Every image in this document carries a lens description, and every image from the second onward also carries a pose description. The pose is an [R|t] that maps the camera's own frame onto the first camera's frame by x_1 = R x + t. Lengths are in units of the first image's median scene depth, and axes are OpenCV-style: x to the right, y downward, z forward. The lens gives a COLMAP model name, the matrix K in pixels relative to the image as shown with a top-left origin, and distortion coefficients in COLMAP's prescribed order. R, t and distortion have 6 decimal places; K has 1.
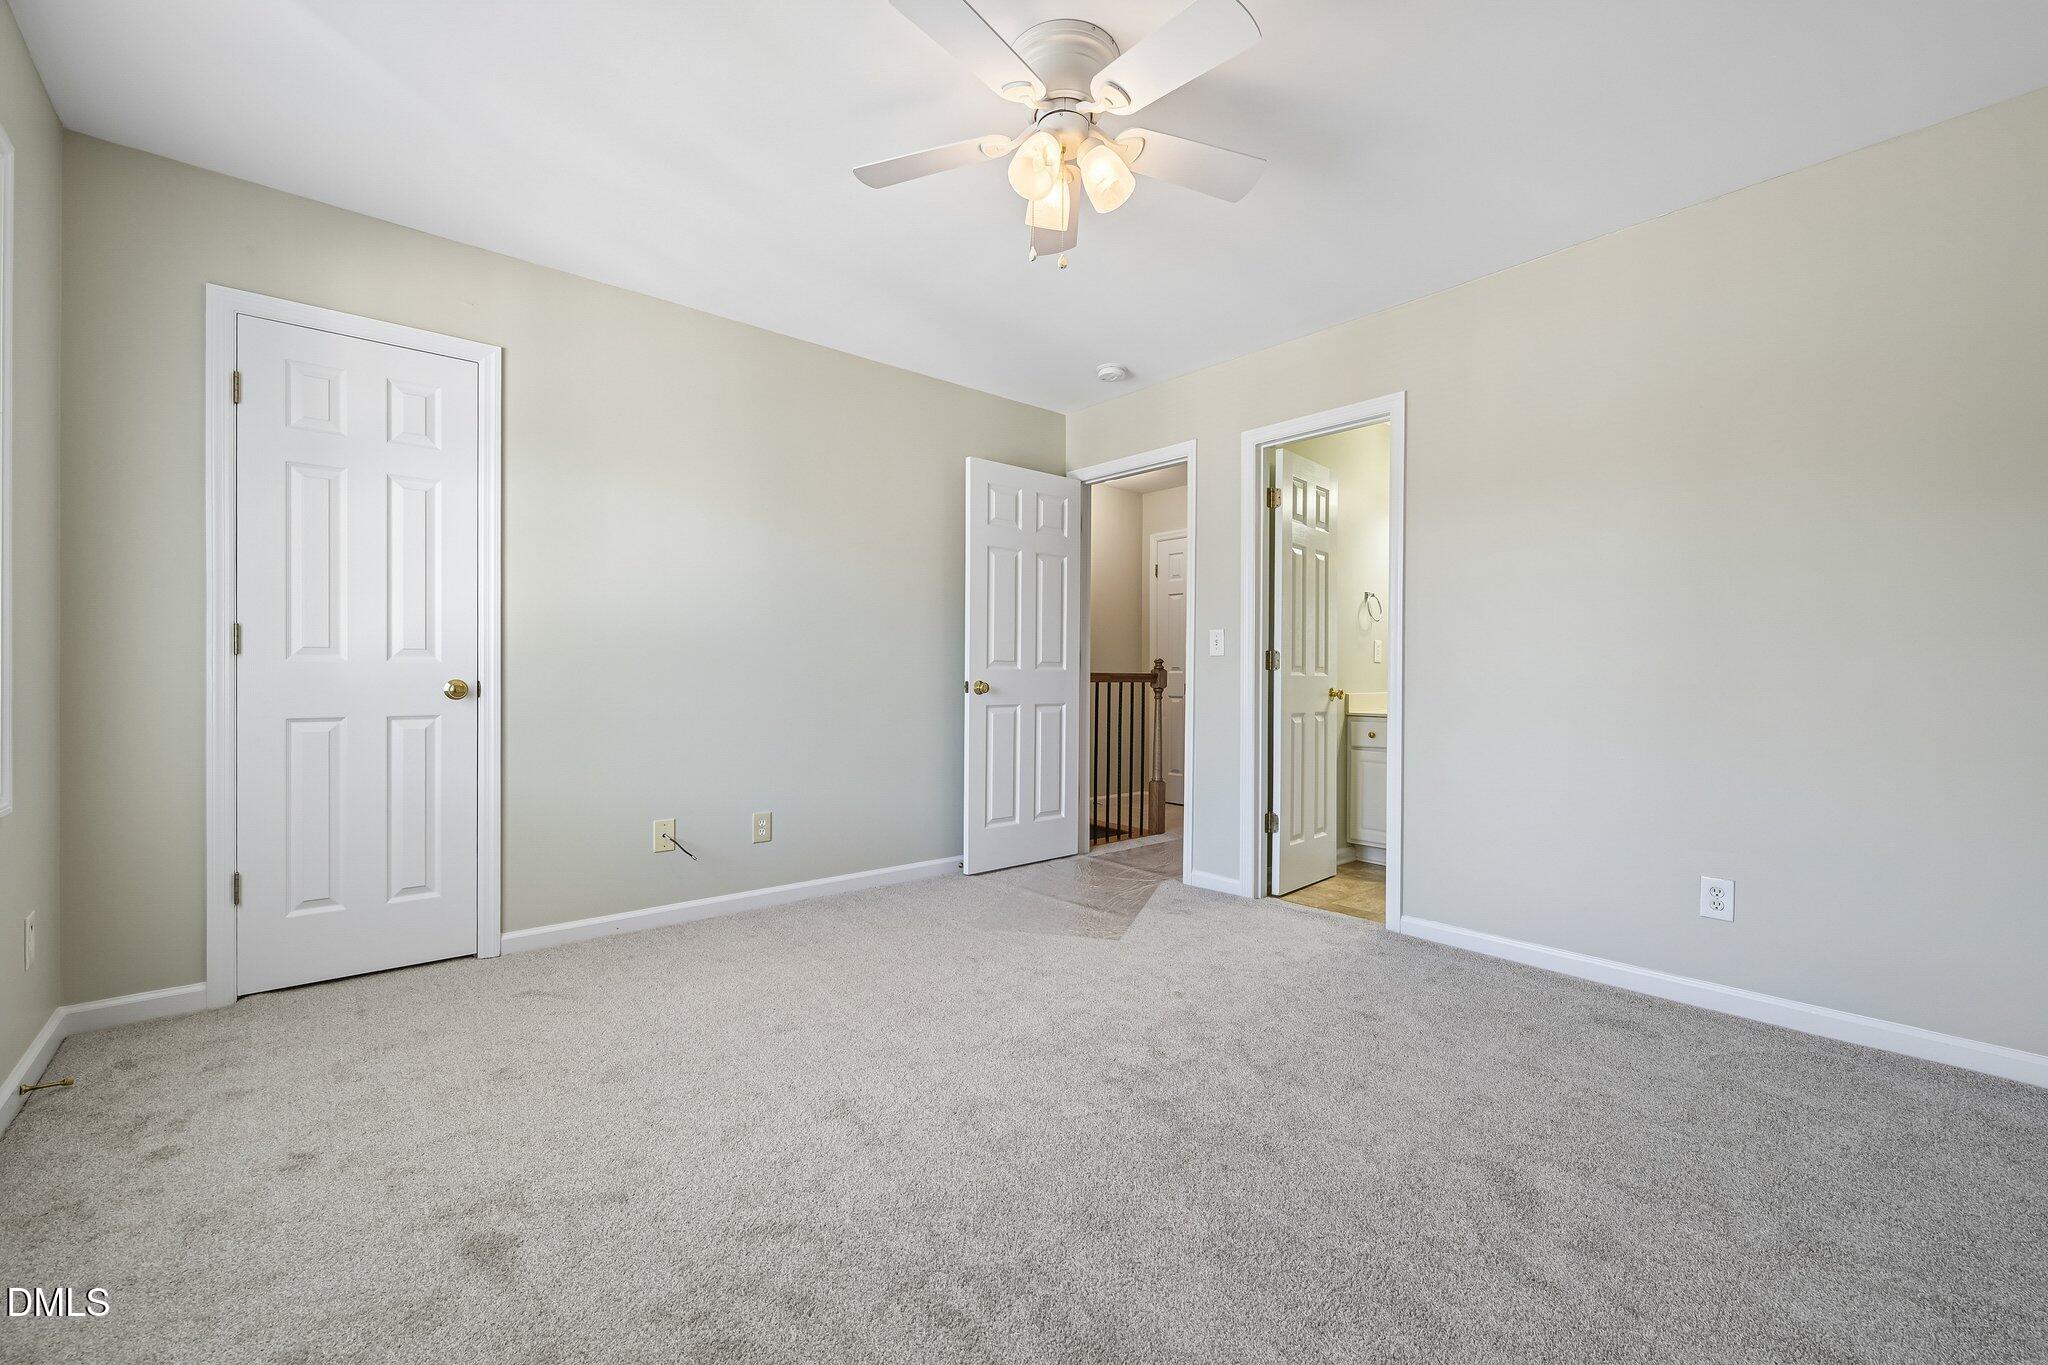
lens RADIAL K [[834.2, 0, 1021.1], [0, 834.2, 701.4], [0, 0, 1]] dist [-0.004207, 0.000495]
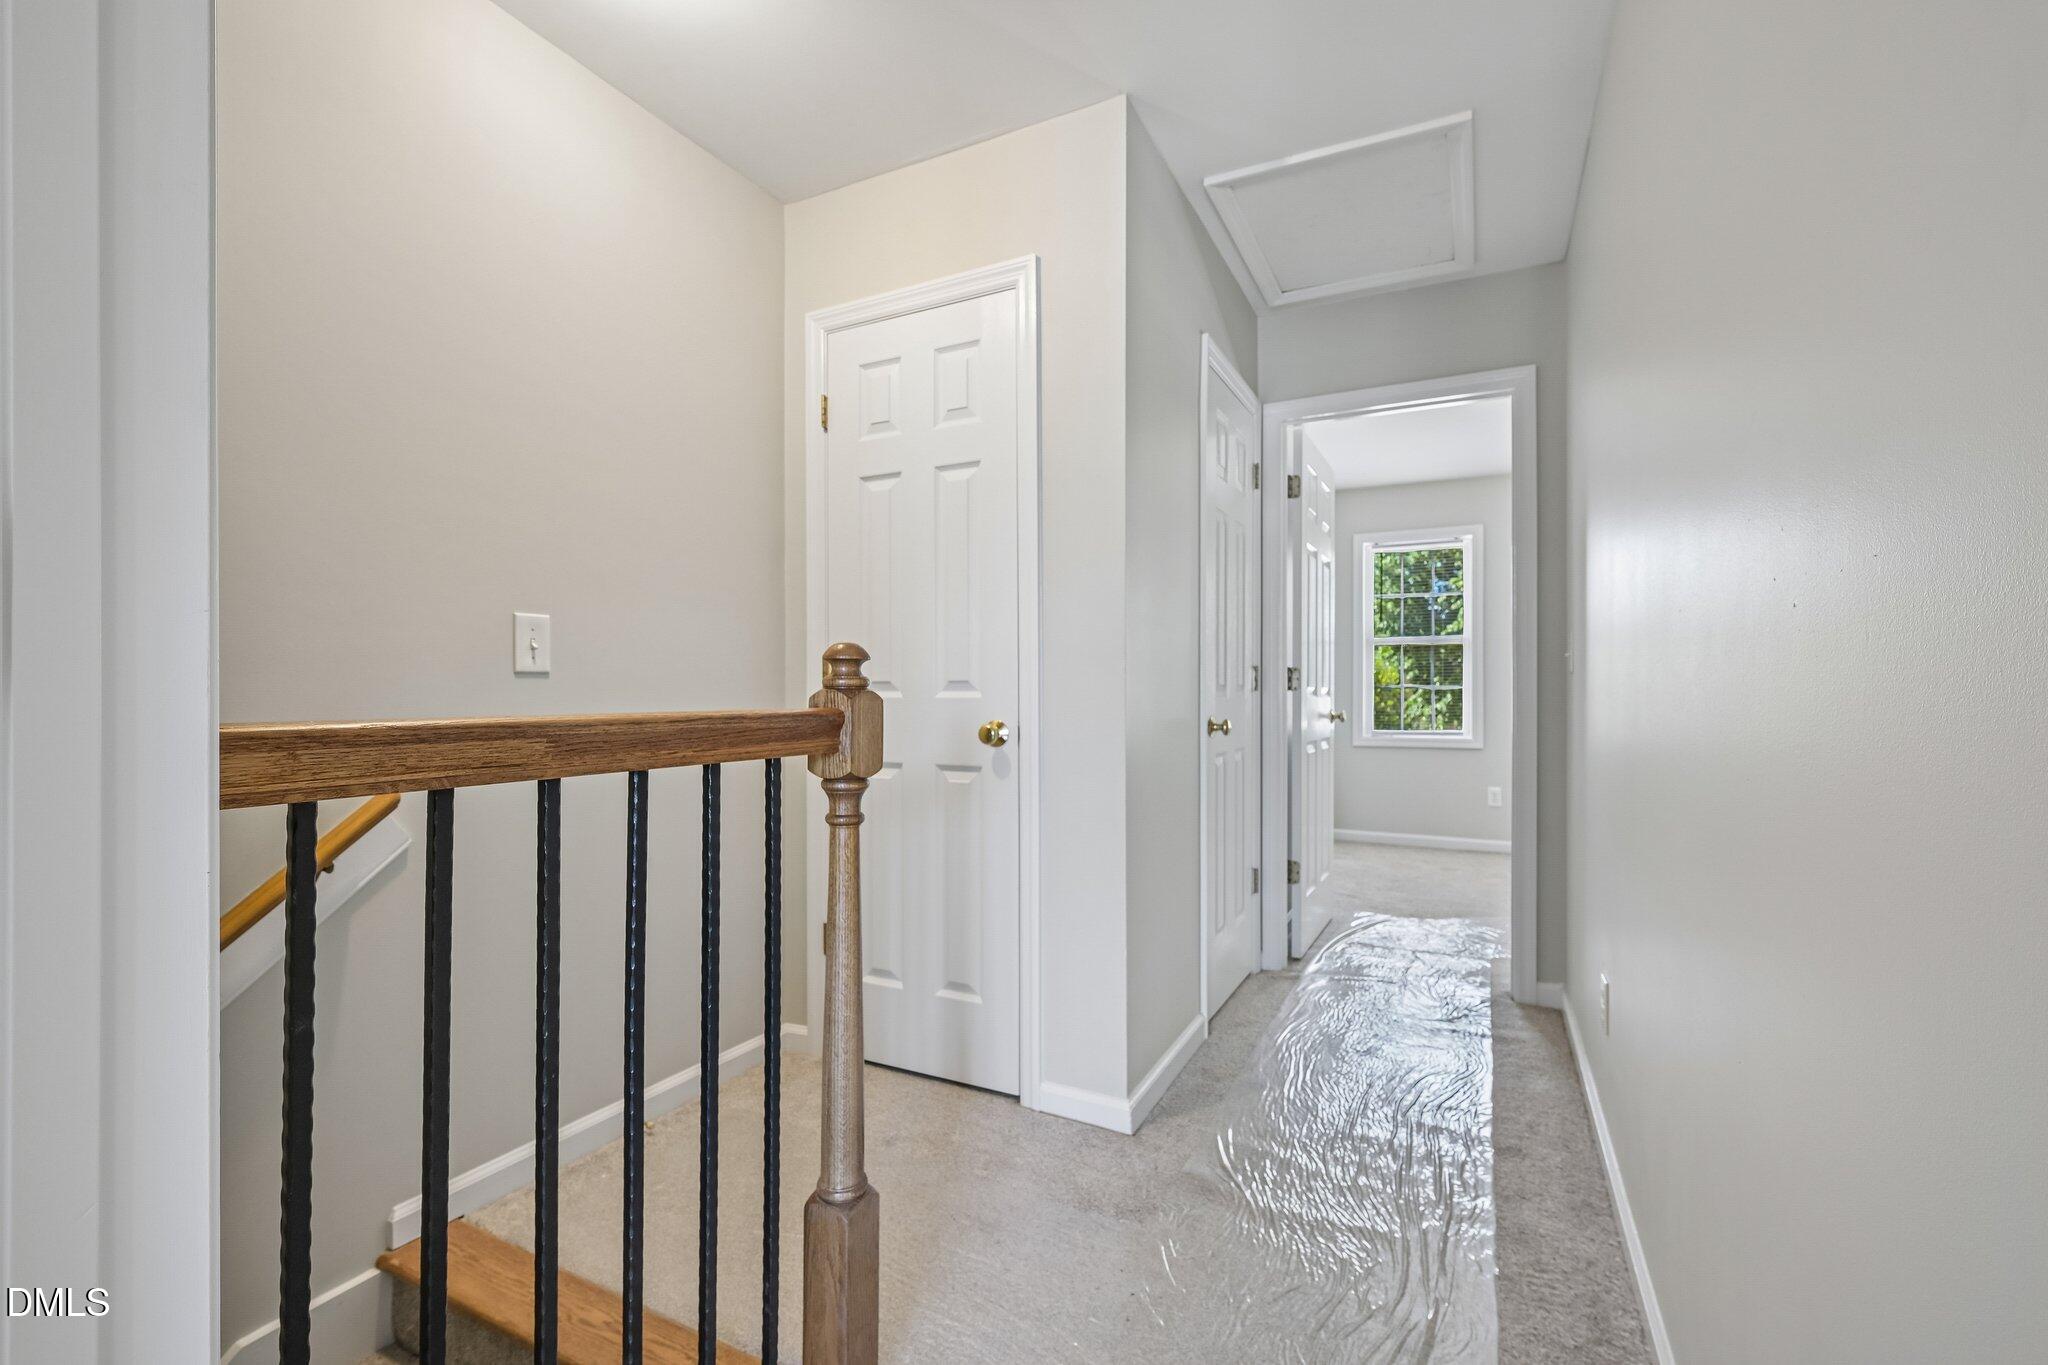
lens RADIAL K [[905.2, 0, 1024.0], [0, 905.2, 682.5], [0, 0, 1]] dist [-0.000034, -0.000011]
pose [[0.926527, 0.000385, 0.376228, 0.117849], [0.013912, 0.999281, -0.035282, -0.031852], [-0.375971, 0.037924, 0.925855, 0.756293]]
